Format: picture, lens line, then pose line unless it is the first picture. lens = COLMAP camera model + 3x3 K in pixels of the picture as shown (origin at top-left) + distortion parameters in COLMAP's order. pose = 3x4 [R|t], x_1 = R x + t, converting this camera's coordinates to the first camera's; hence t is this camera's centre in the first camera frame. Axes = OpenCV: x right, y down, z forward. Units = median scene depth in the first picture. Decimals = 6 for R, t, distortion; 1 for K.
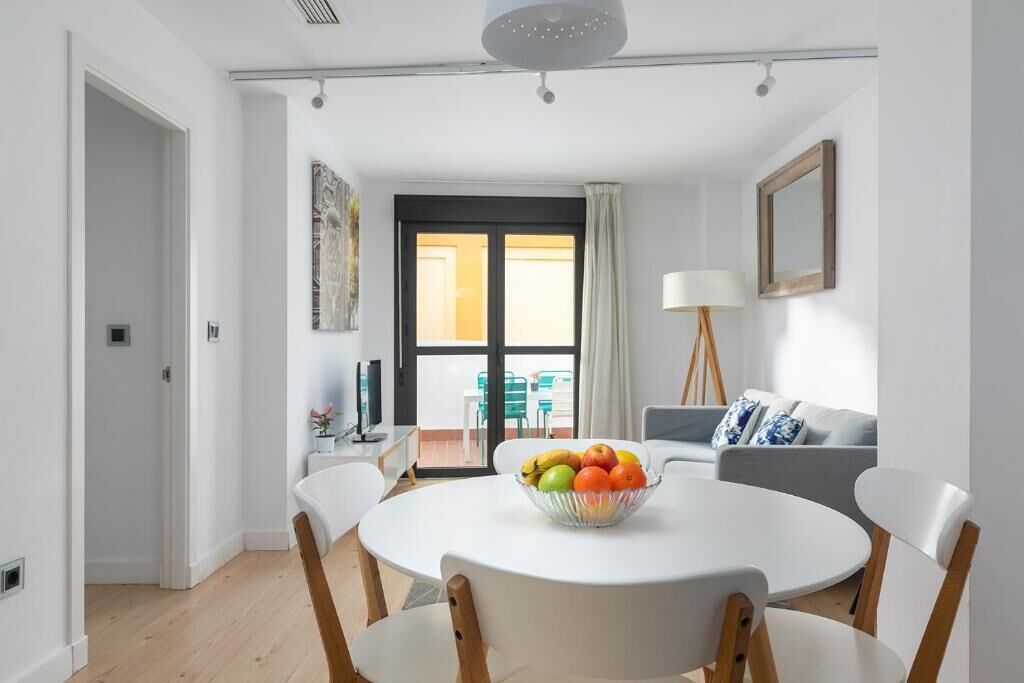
lens RADIAL K [[621.6, 0, 512.0], [0, 621.6, 341.5], [0, 0, 1]] dist [0.001736, 0.001177]
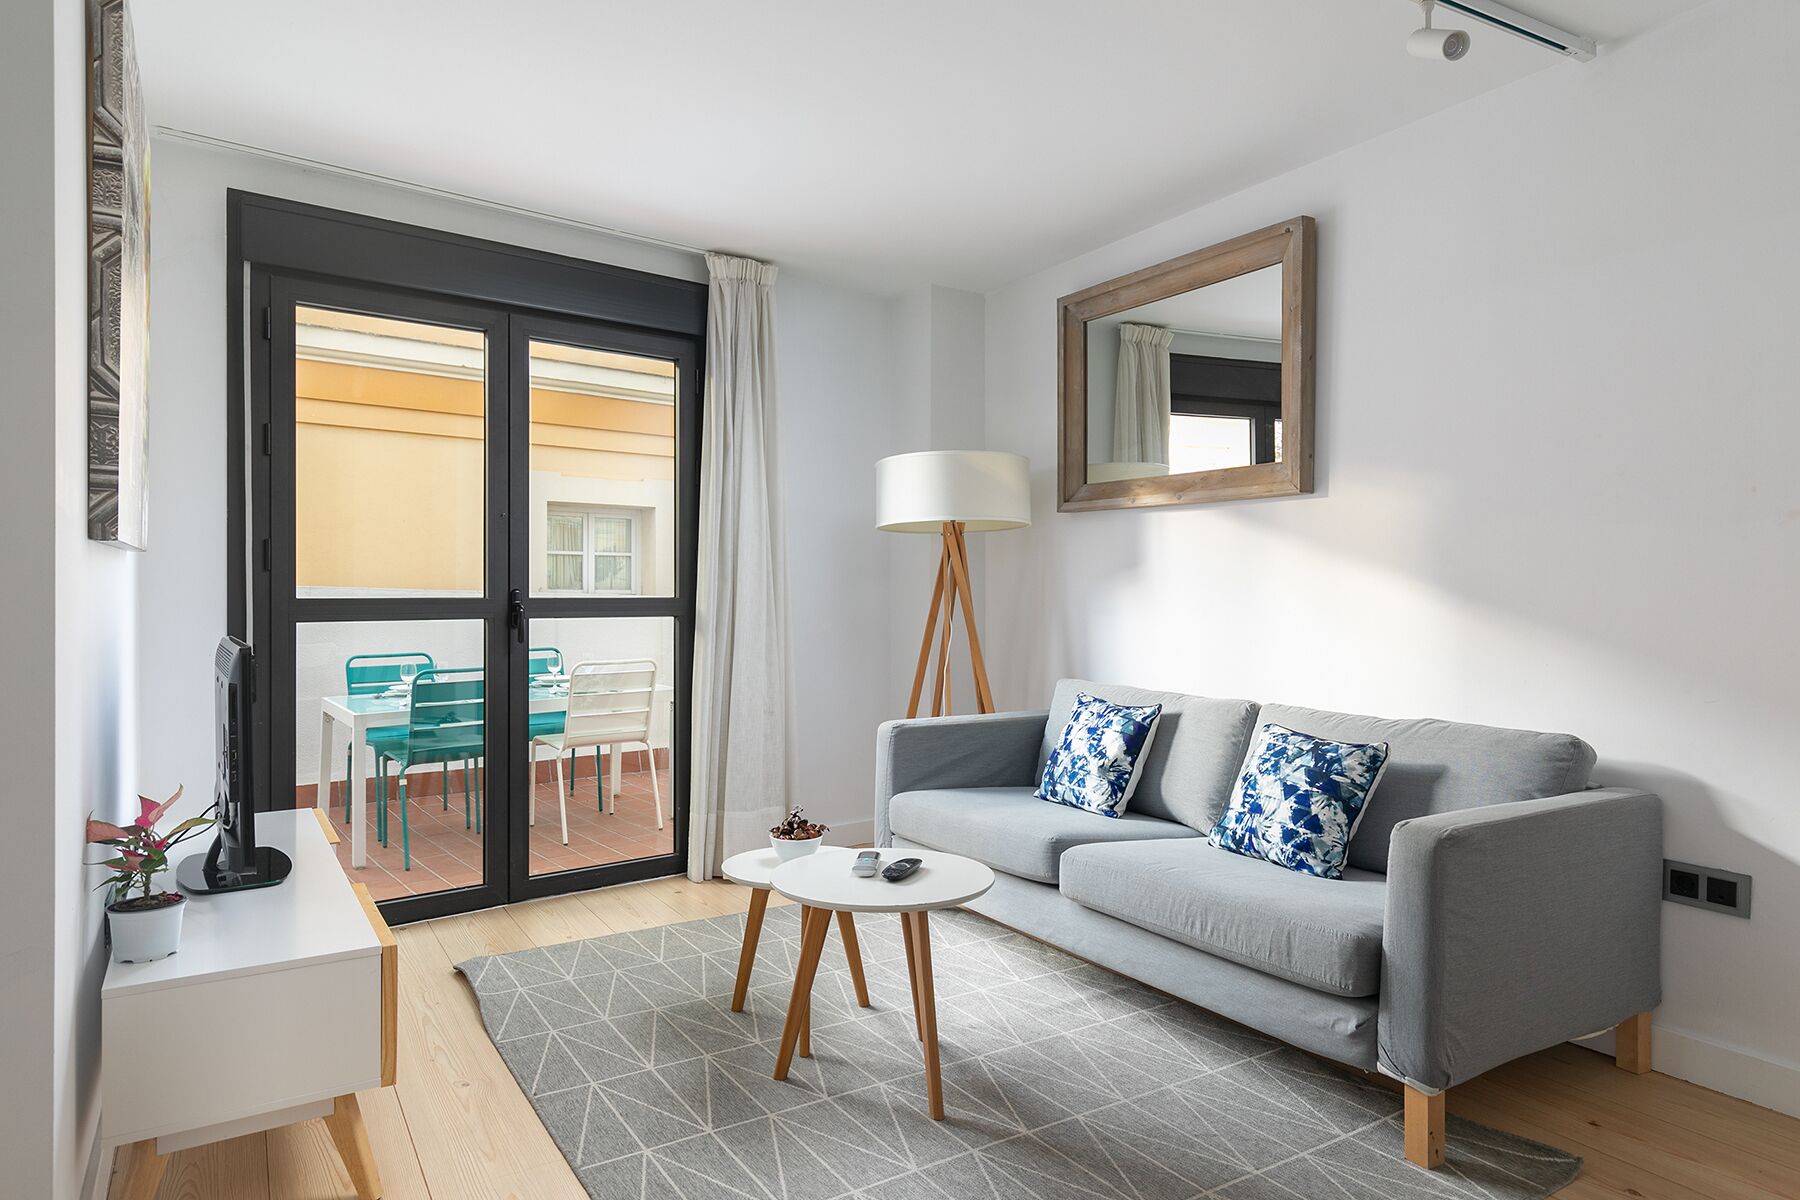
lens RADIAL K [[1033.4, 0, 900.0], [0, 1033.4, 600.0], [0, 0, 1]] dist [0.016427, 0.000201]
pose [[0.859894, 0.000462, 0.510472, -0.181420], [-0.004802, 0.999963, 0.007184, 0.002603], [-0.510450, -0.008628, 0.859864, 0.289325]]
